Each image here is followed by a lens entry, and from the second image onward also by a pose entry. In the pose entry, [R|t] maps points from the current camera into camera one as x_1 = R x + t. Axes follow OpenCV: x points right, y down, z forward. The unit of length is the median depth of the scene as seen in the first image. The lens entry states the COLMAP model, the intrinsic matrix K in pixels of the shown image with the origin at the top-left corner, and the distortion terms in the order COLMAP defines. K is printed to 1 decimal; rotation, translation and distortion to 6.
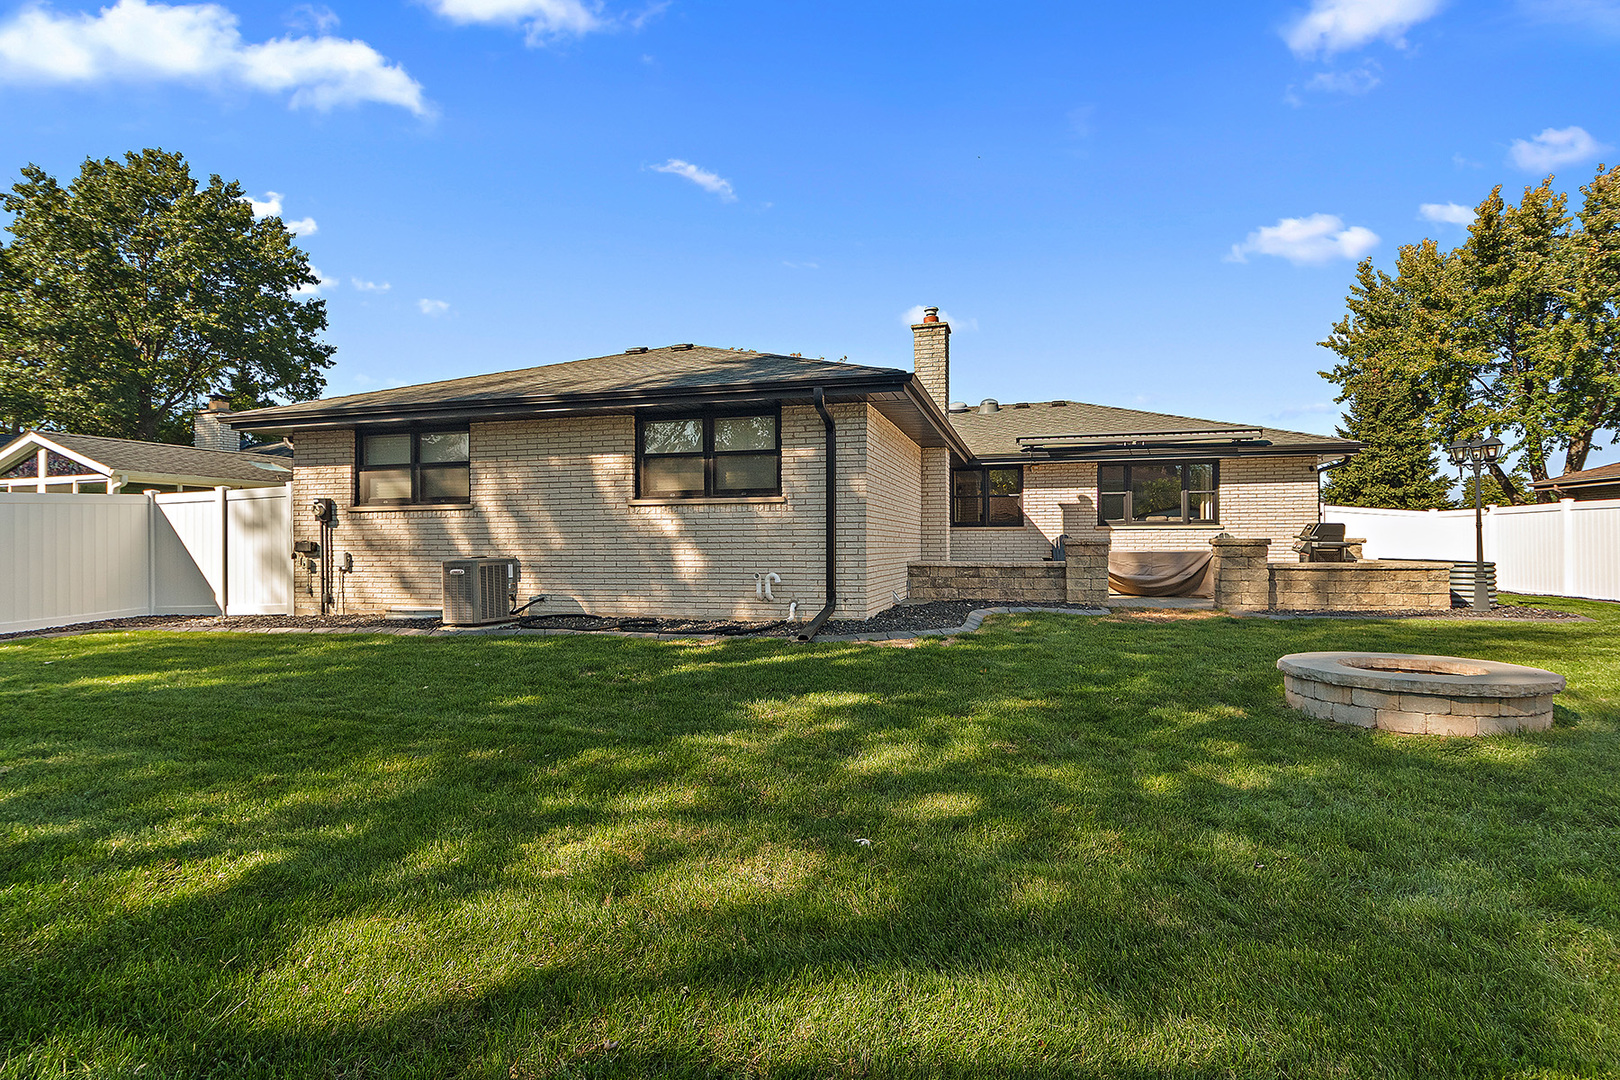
lens RADIAL K [[836.6, 0, 810.1], [0, 836.6, 545.2], [0, 0, 1]] dist [-0.014458, 0.000057]
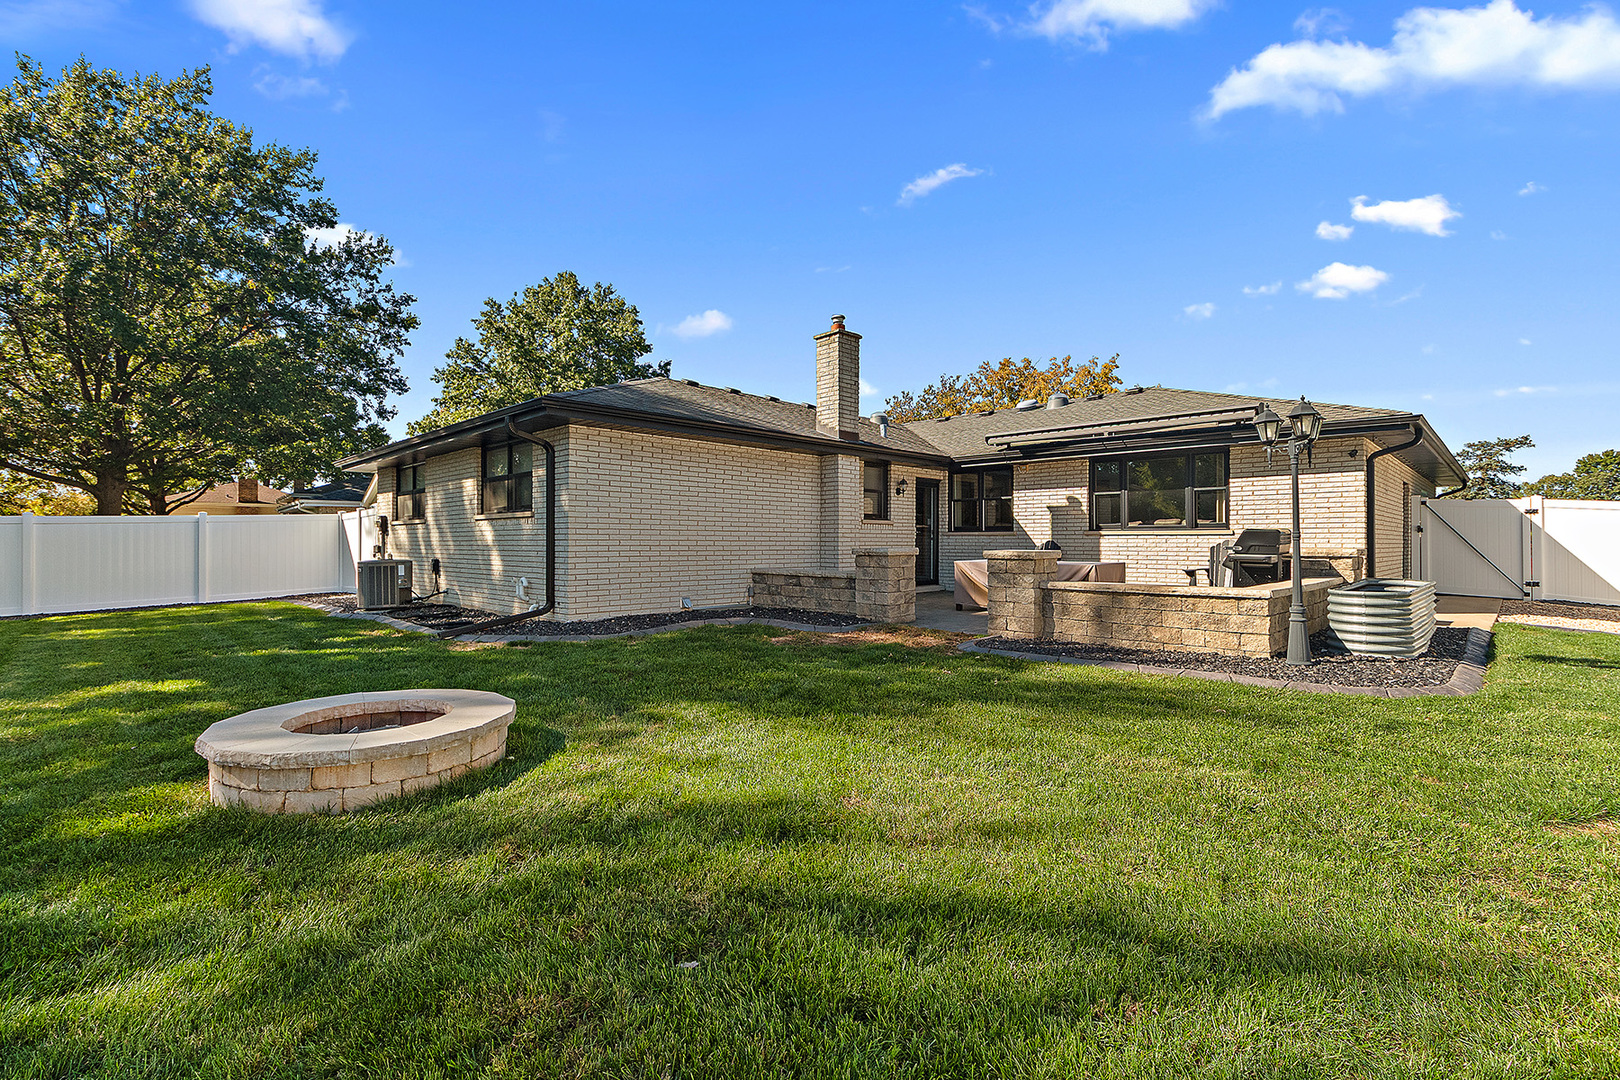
lens RADIAL K [[726.8, 0, 808.8], [0, 726.8, 552.1], [0, 0, 1]] dist [-0.000641, -0.000219]
pose [[0.871959, 0.011604, -0.489442, 0.482073], [-0.004385, 0.999864, 0.015895, -0.011946], [0.489560, -0.011713, 0.871891, 0.191212]]
